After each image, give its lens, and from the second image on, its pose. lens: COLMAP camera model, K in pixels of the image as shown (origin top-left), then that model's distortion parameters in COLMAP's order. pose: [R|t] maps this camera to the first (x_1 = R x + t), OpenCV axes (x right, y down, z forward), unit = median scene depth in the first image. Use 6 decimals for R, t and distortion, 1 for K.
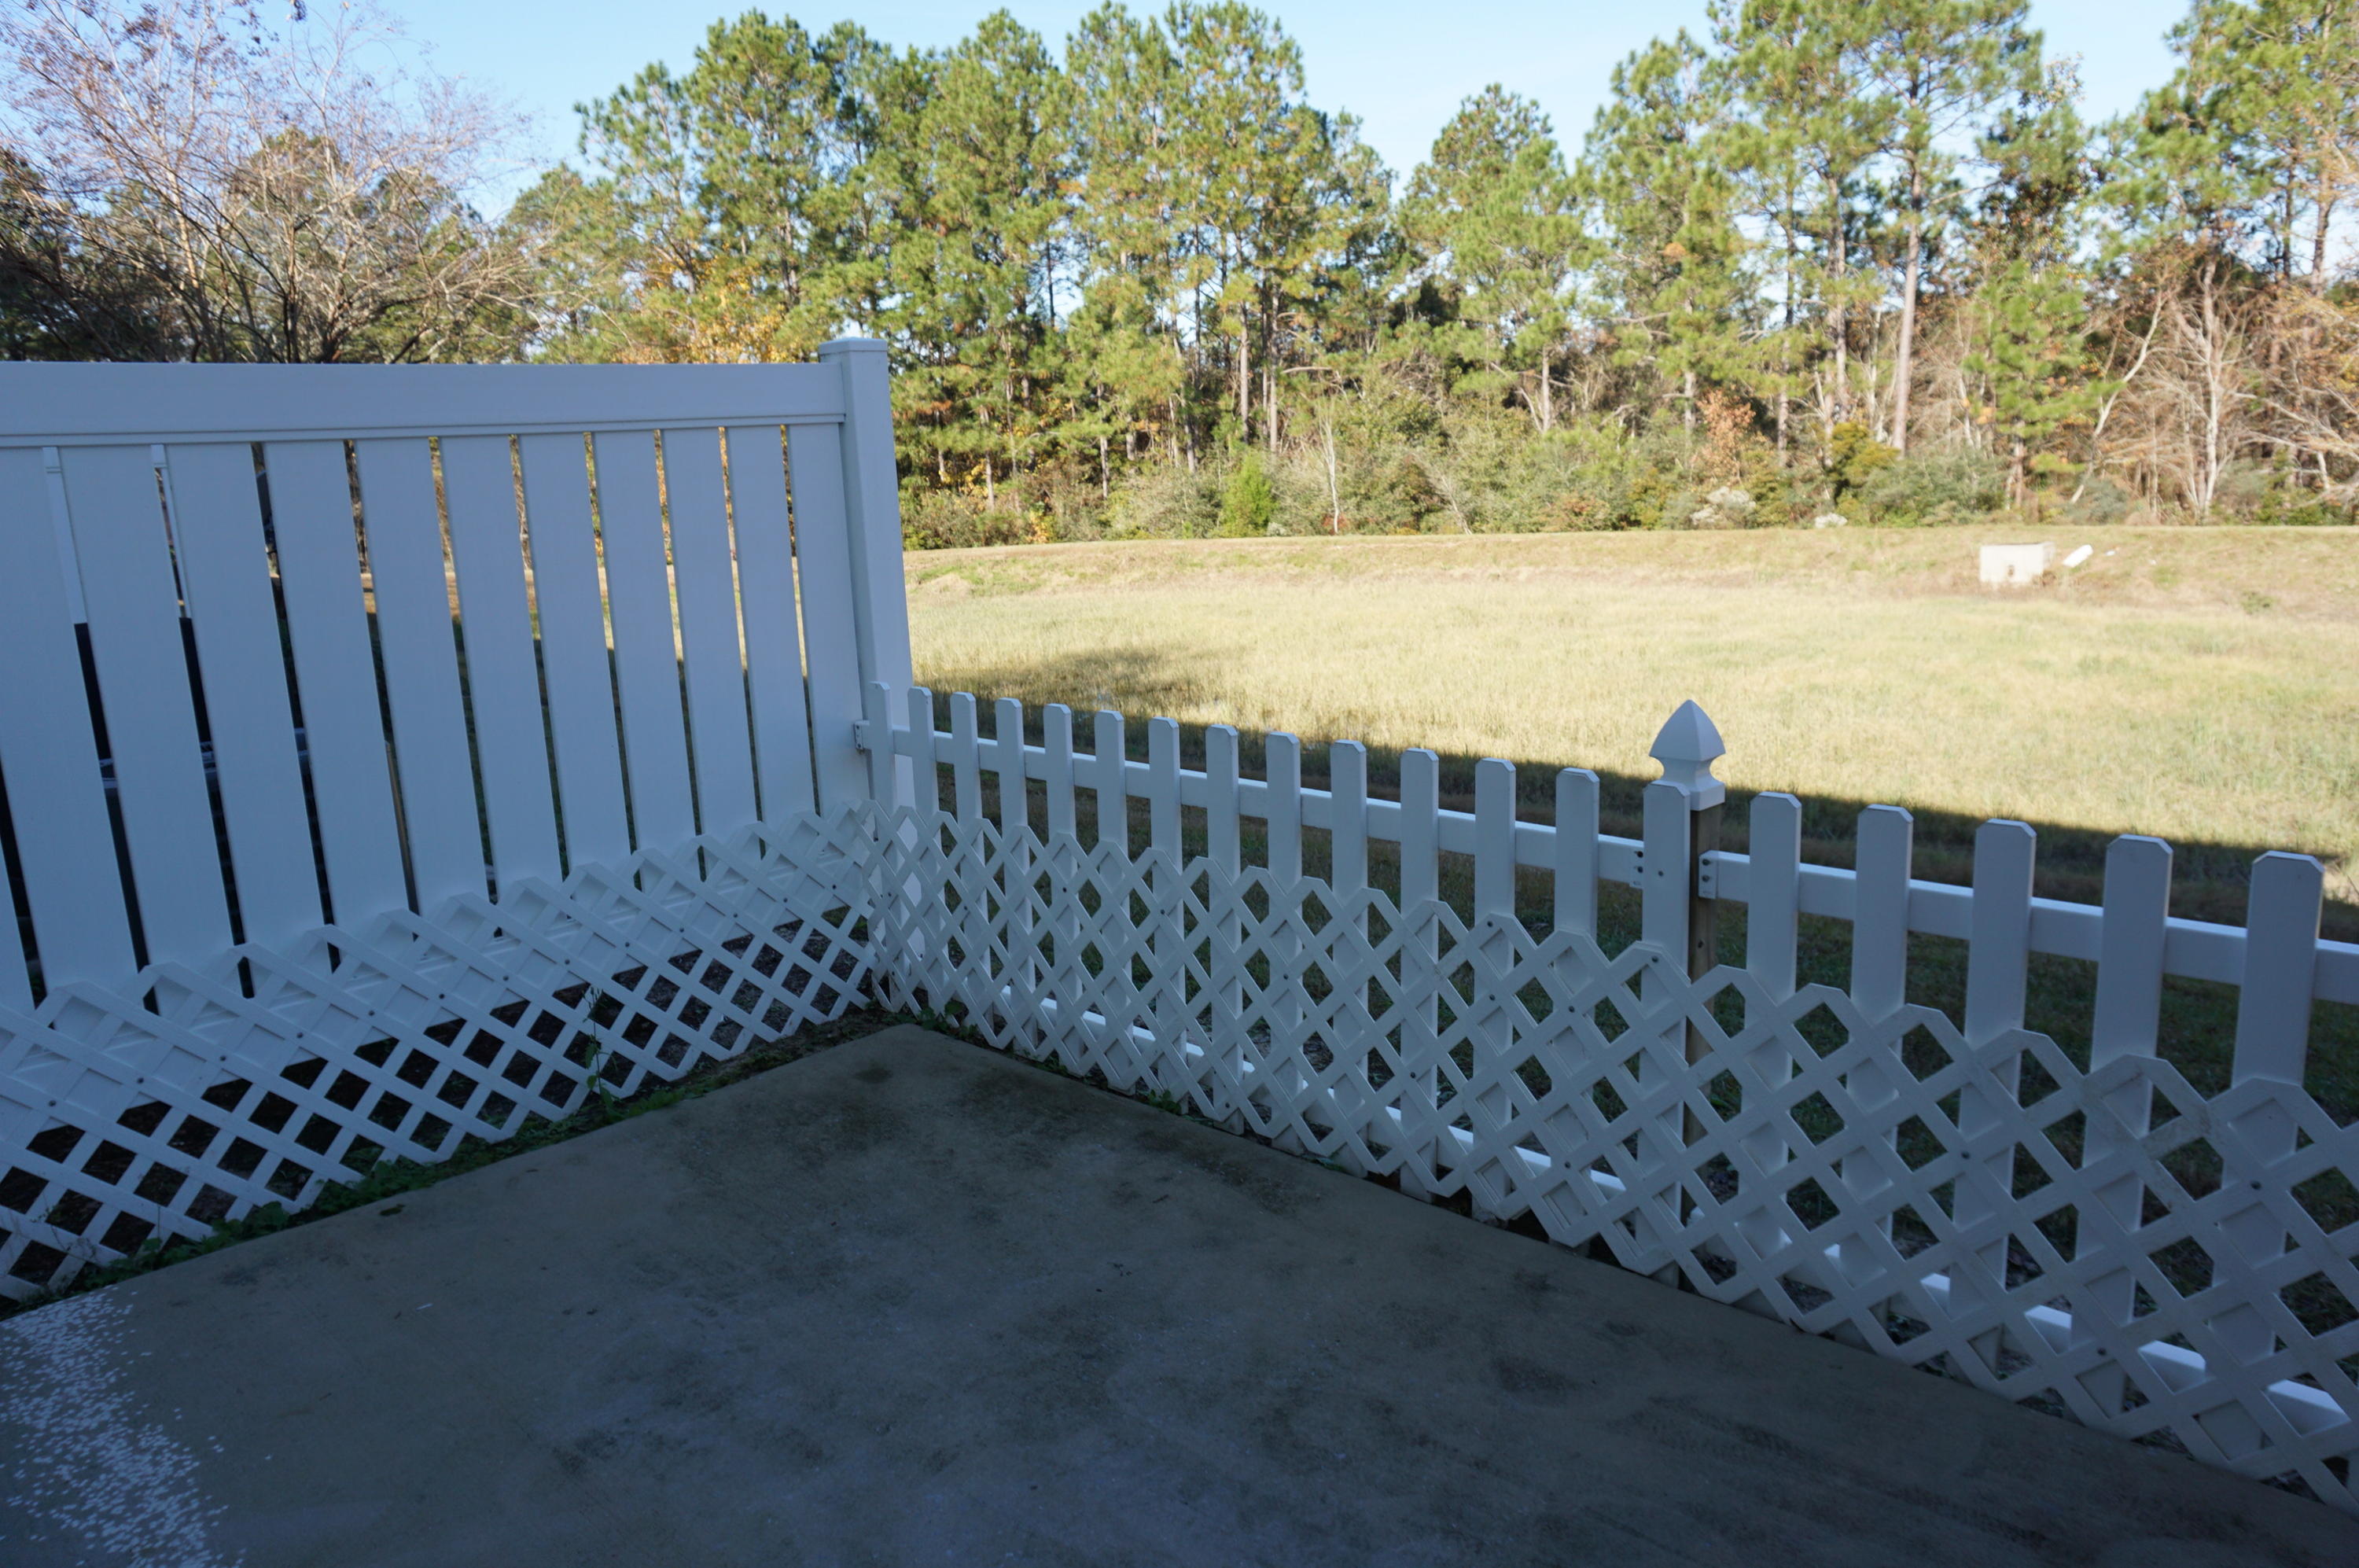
lens RADIAL K [[1594.4, 0, 1200.3], [0, 1594.4, 788.0], [0, 0, 1]] dist [-0.051972, 0.035096]
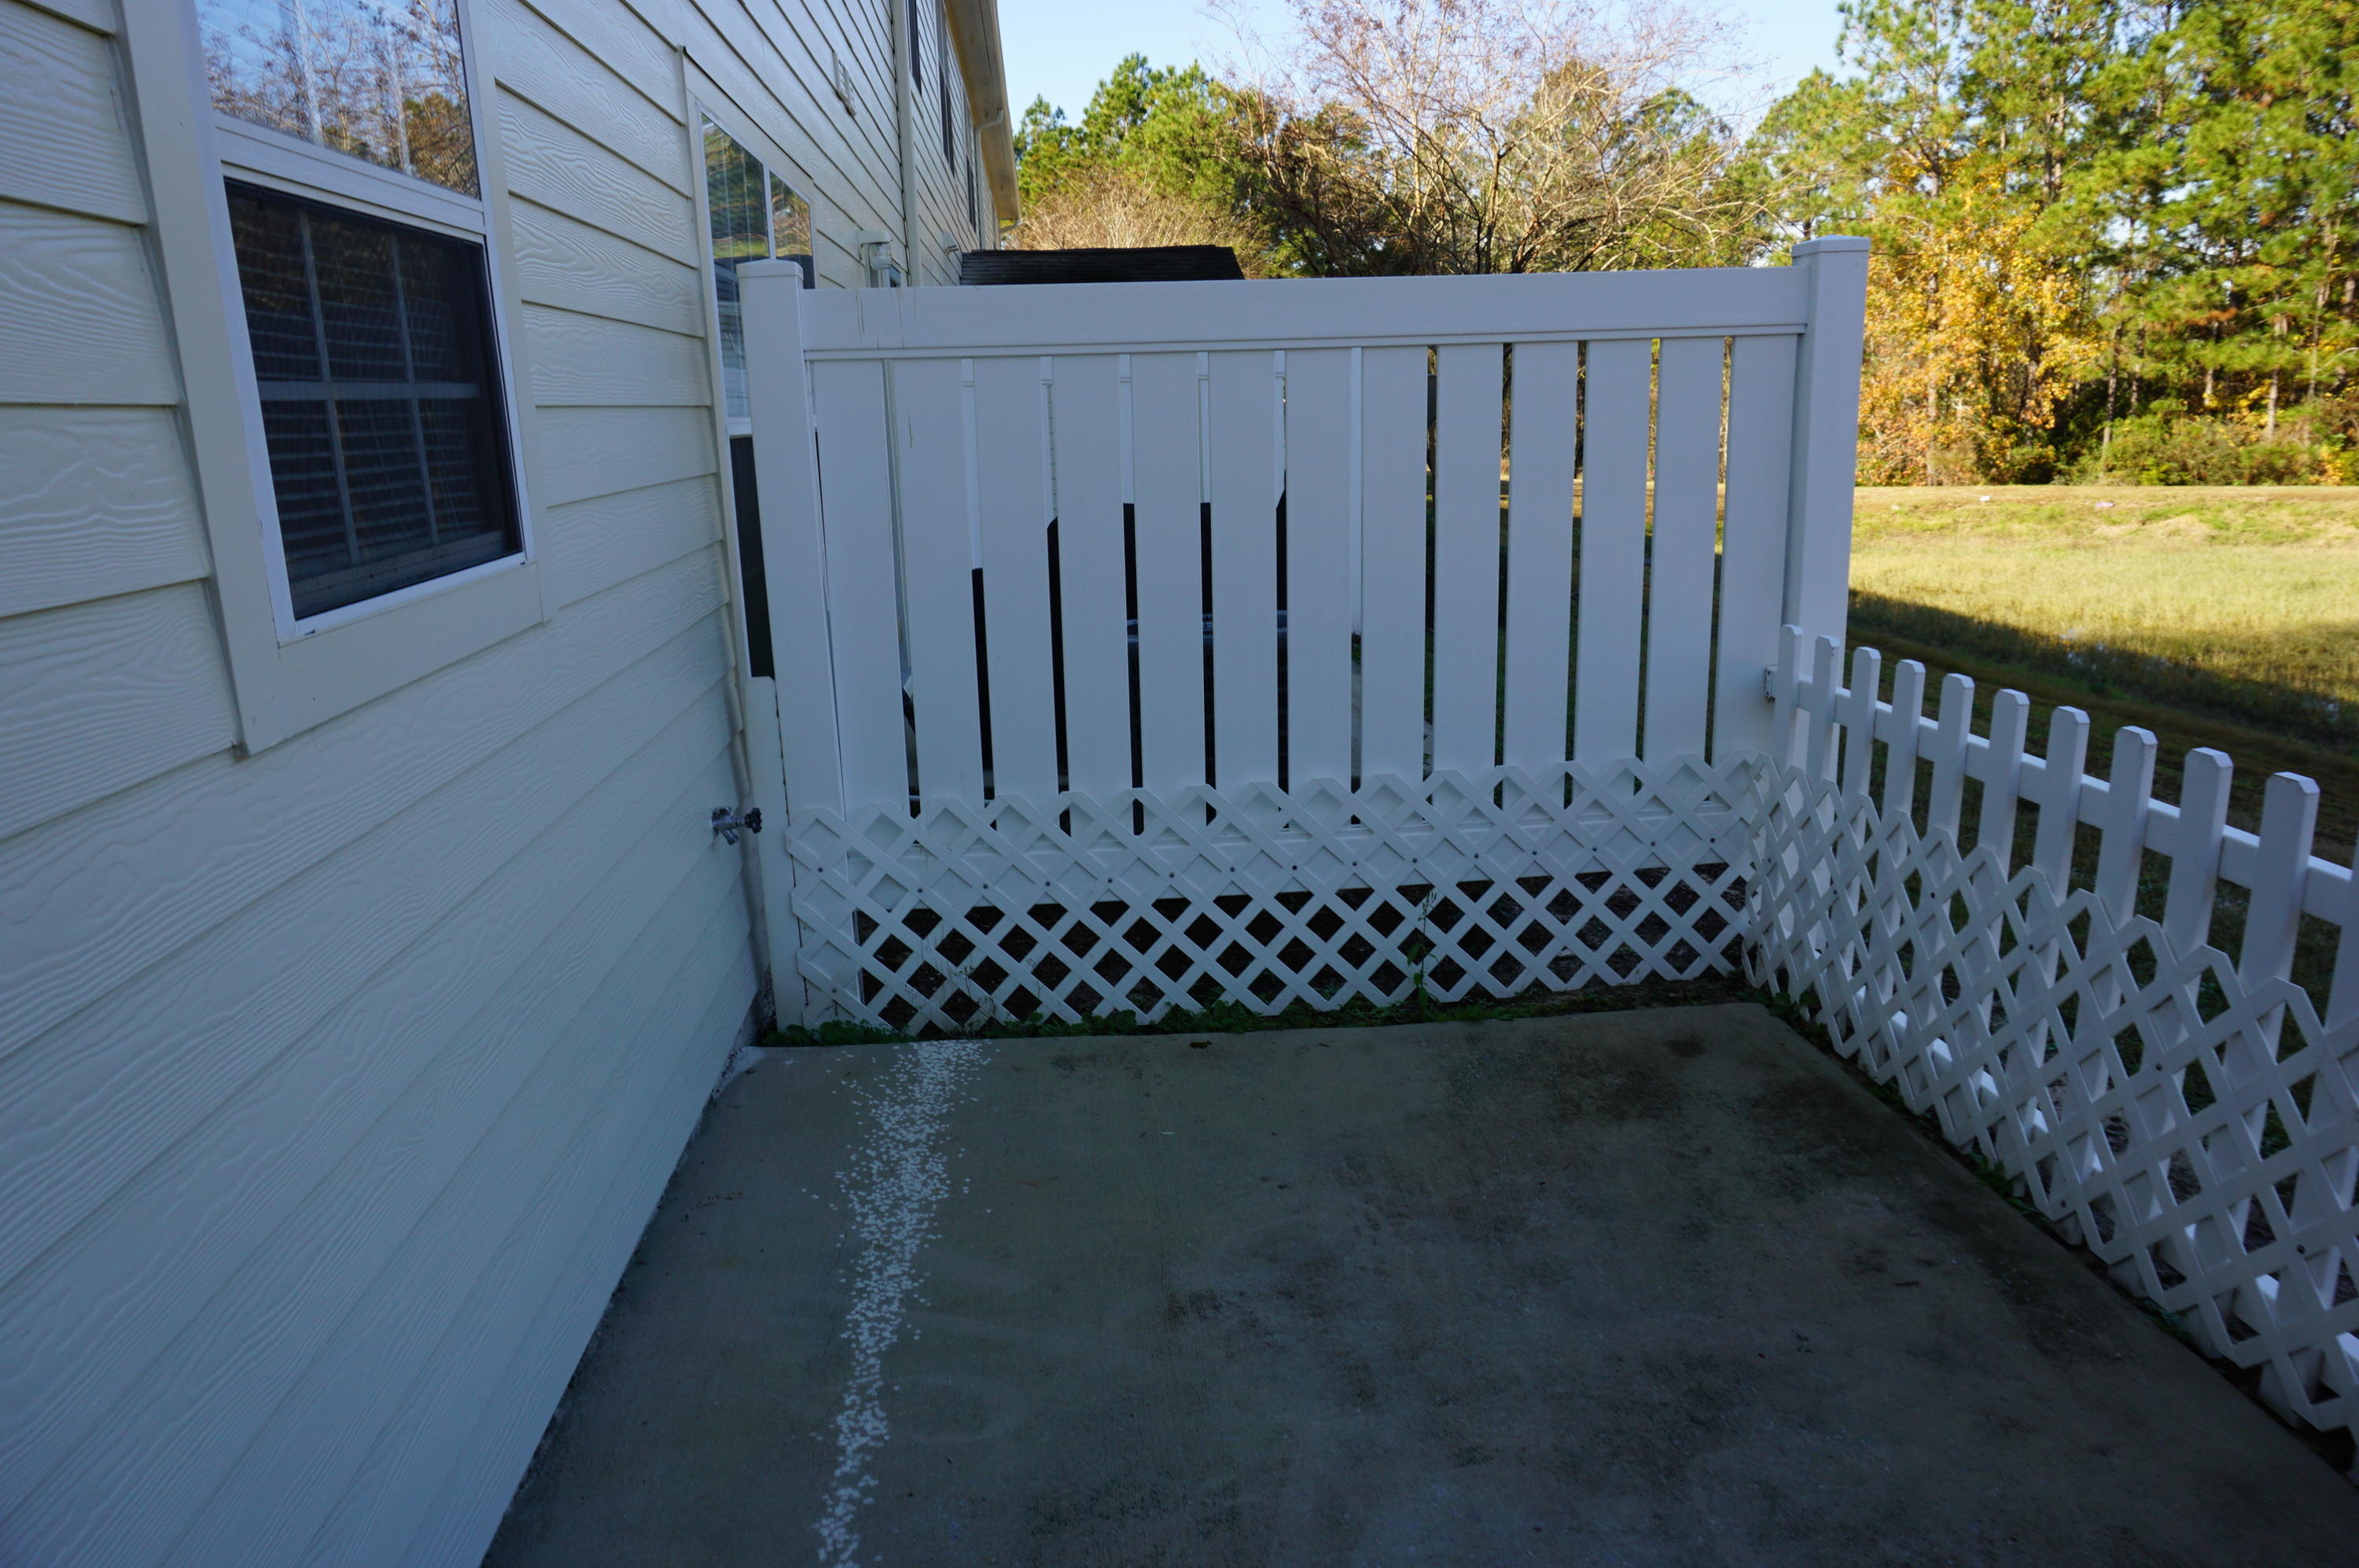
lens RADIAL K [[1594.4, 0, 1169.3], [0, 1594.4, 787.2], [0, 0, 1]] dist [-0.051972, 0.035096]
pose [[0.738663, 0.172007, -0.651760, 0.151172], [-0.138469, 0.984994, 0.103019, -0.022370], [0.659699, 0.014152, 0.751396, 0.107515]]
